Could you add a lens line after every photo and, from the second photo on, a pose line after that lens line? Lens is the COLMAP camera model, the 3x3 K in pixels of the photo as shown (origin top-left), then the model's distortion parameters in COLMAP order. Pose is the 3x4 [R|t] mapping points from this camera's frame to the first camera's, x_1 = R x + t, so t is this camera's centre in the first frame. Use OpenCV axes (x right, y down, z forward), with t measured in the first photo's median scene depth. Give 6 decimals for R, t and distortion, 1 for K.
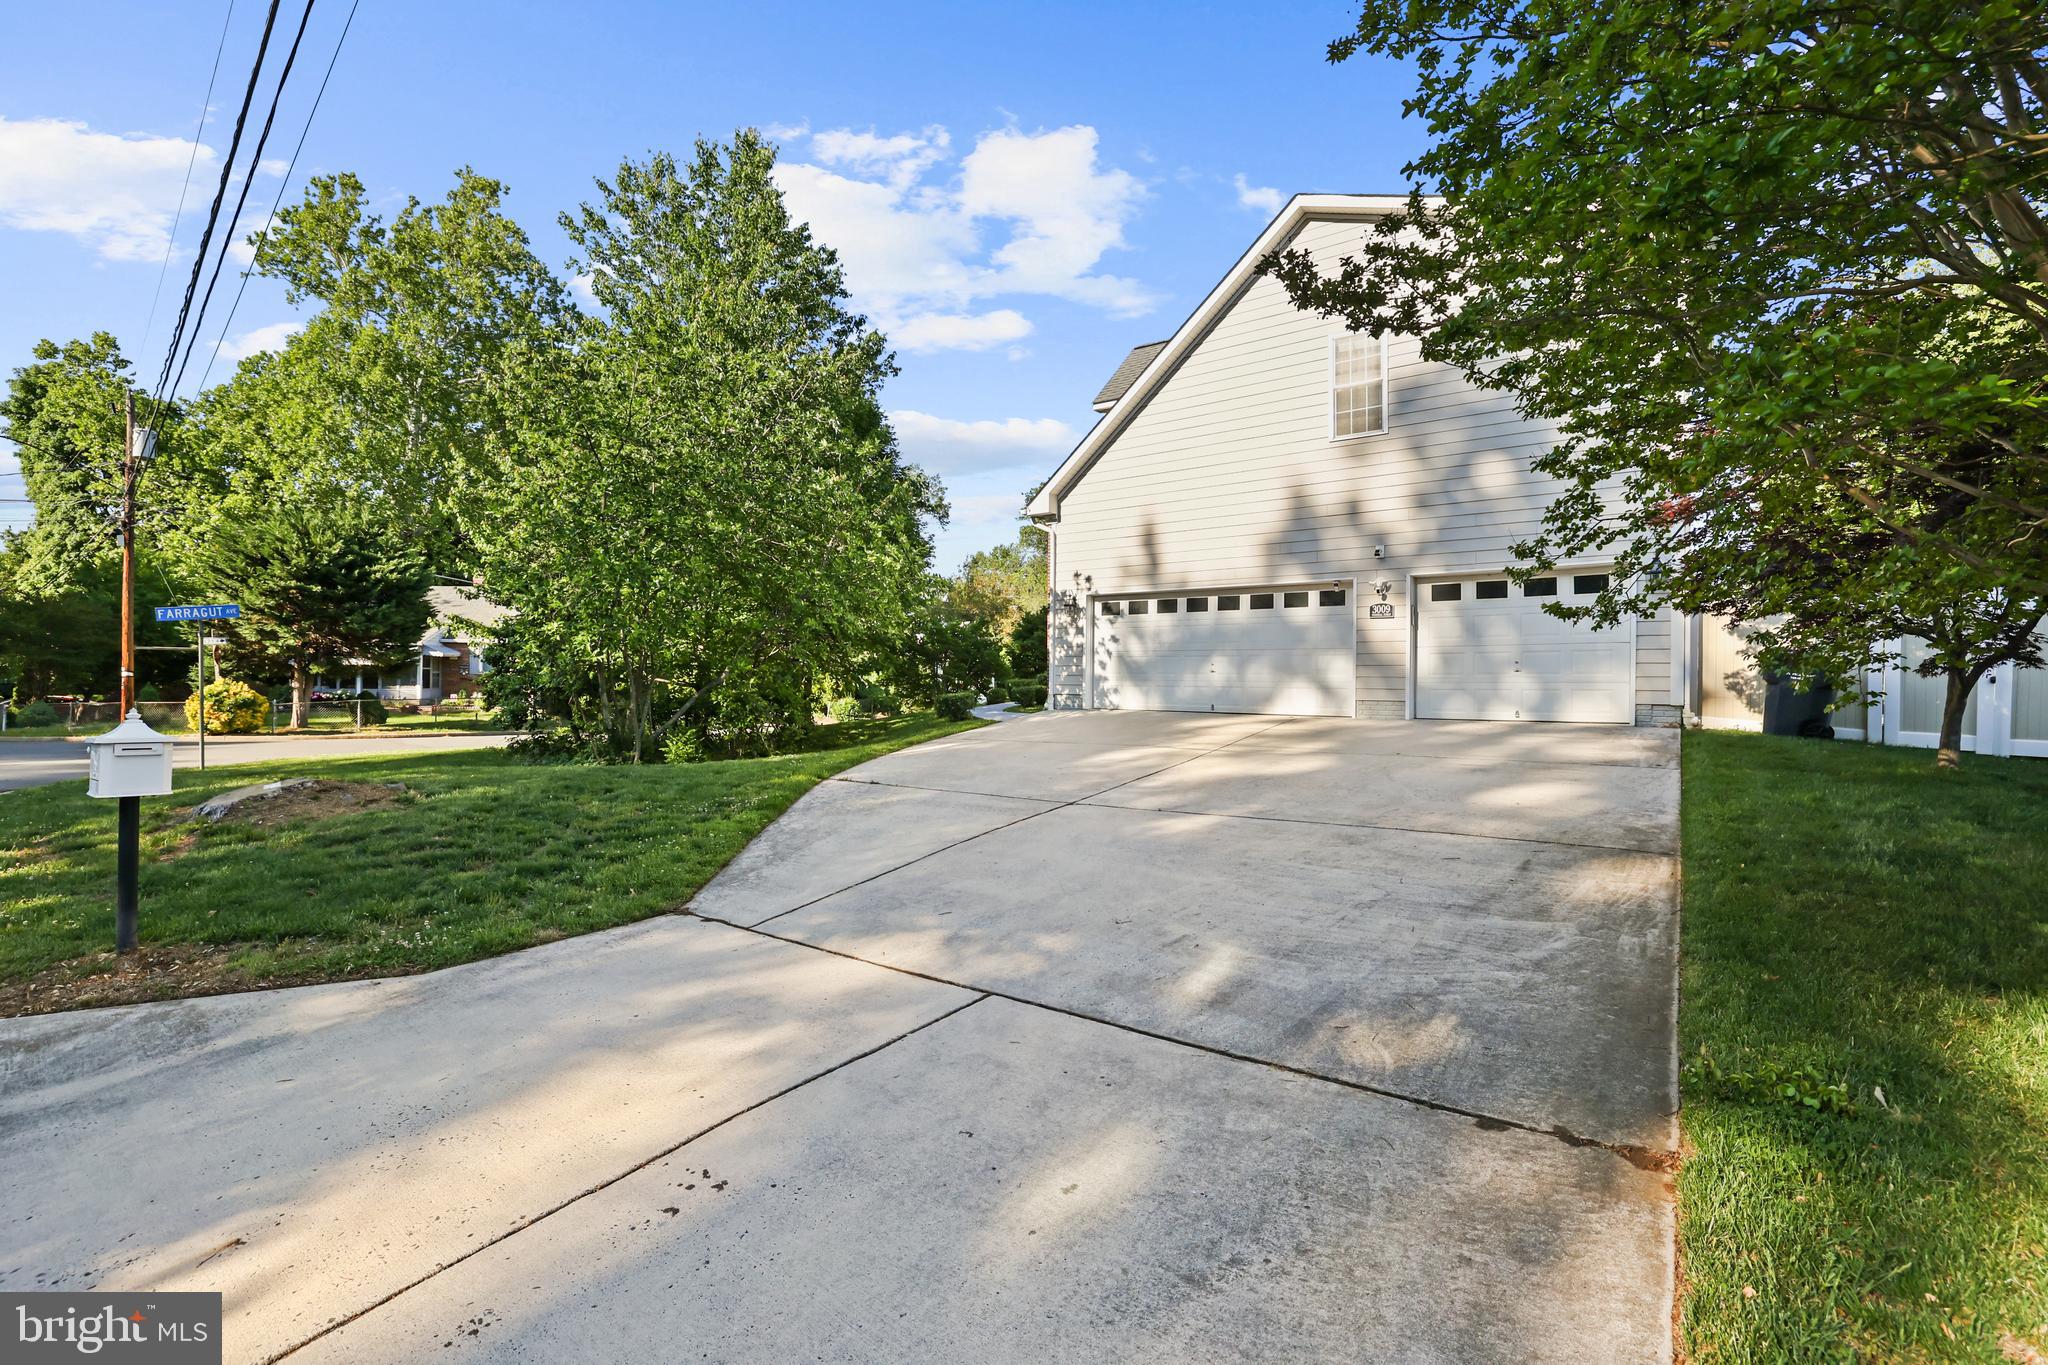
lens RADIAL K [[866.8, 0, 1017.3], [0, 866.8, 696.9], [0, 0, 1]] dist [-0.046902, 0.017824]
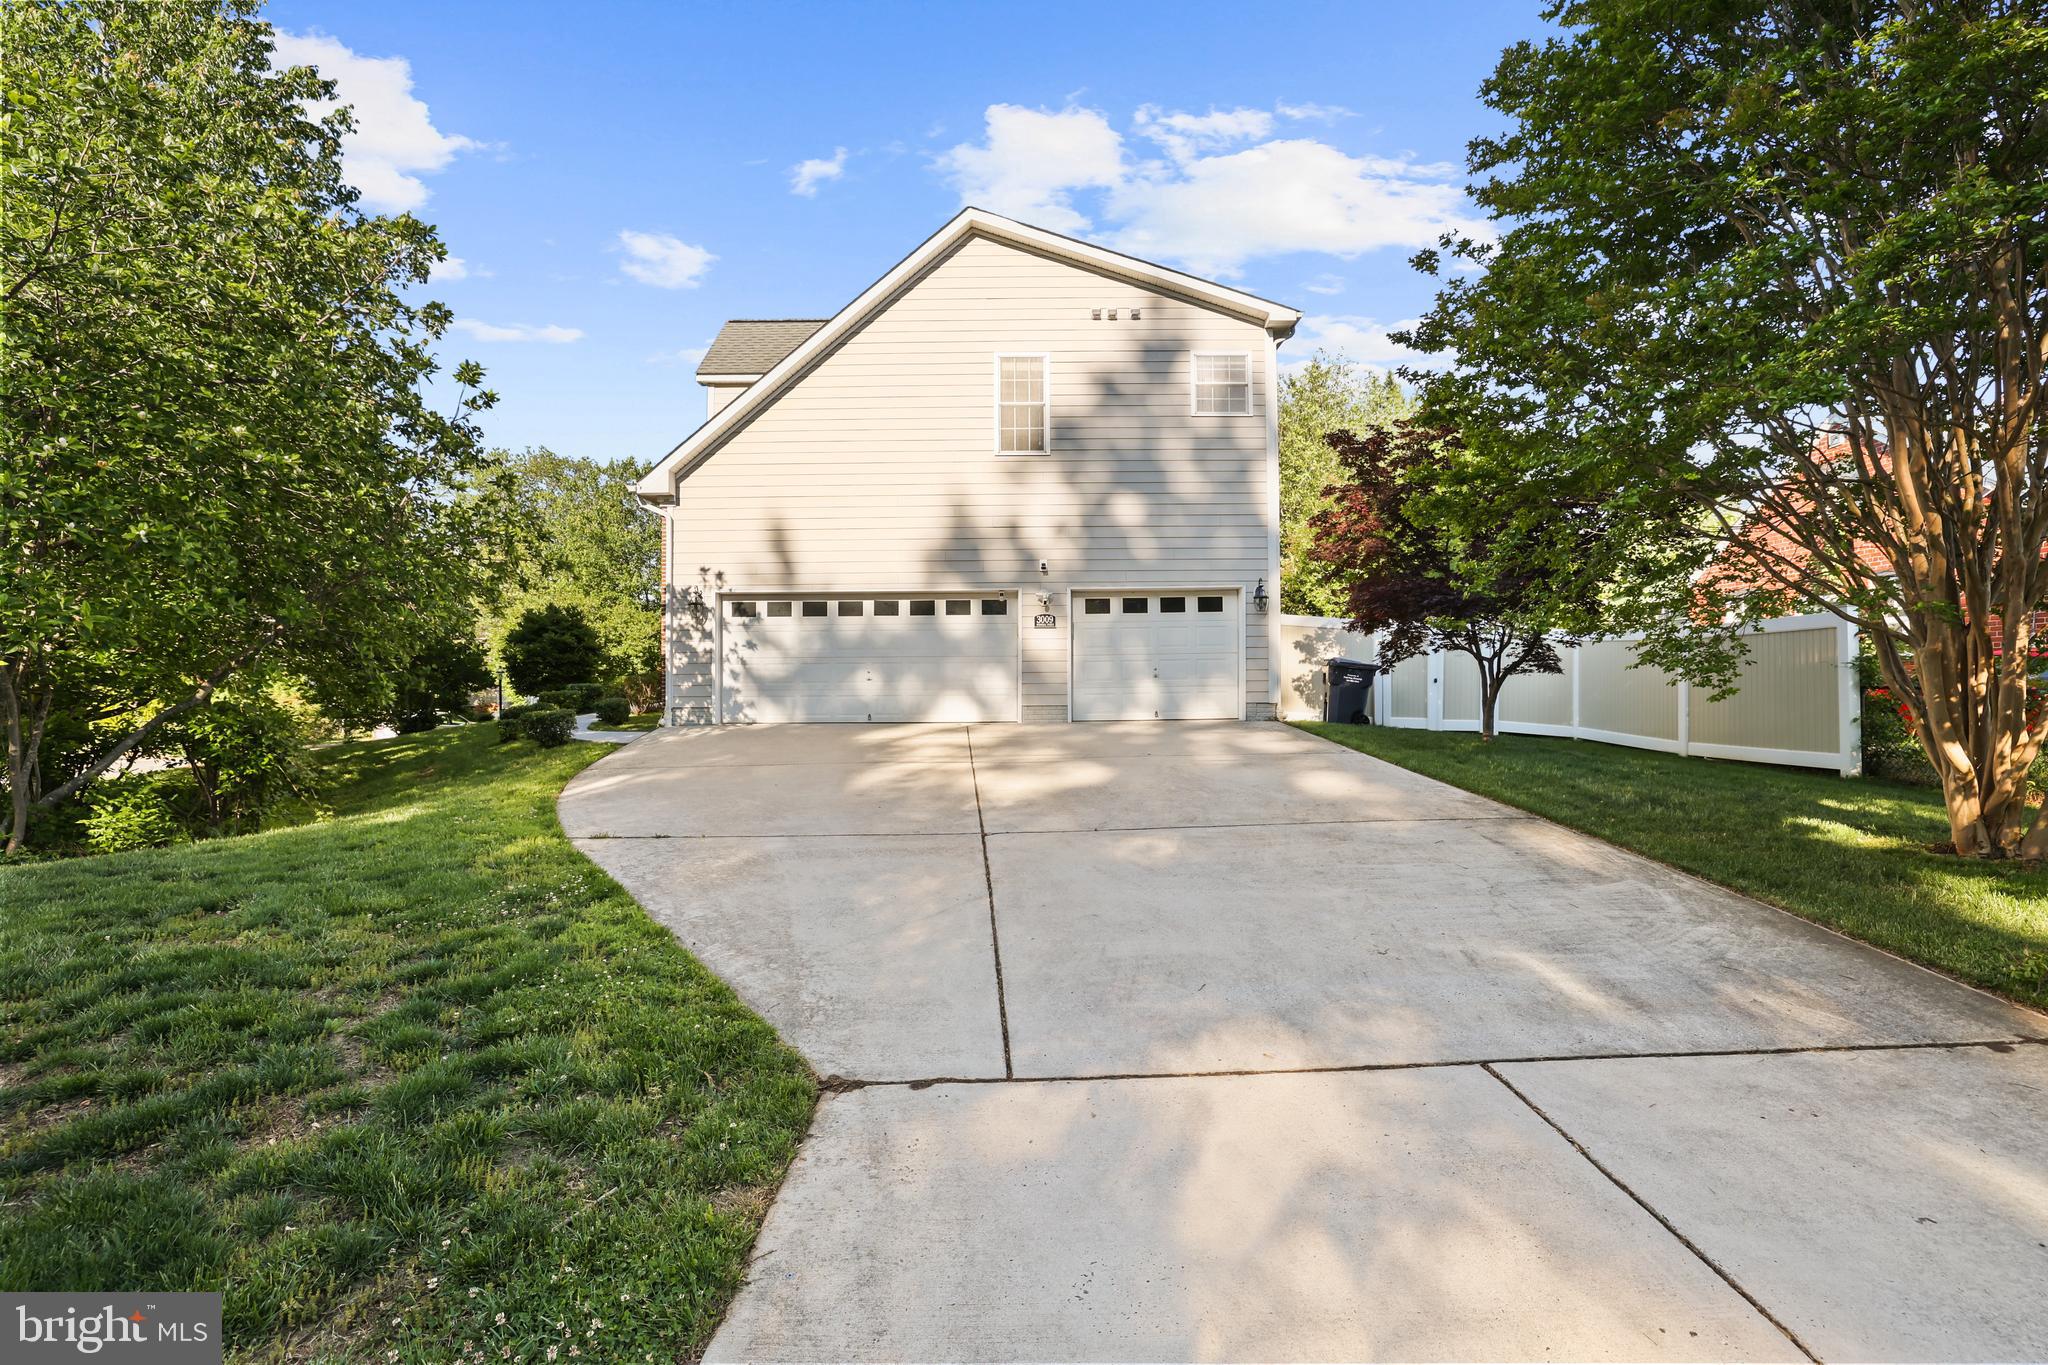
lens RADIAL K [[866.8, 0, 1017.3], [0, 866.8, 696.9], [0, 0, 1]] dist [-0.046902, 0.017824]
pose [[0.800211, -0.019939, 0.599387, -0.250192], [0.026260, 0.999654, -0.001804, -0.006381], [-0.599143, 0.017183, 0.800458, 0.170791]]
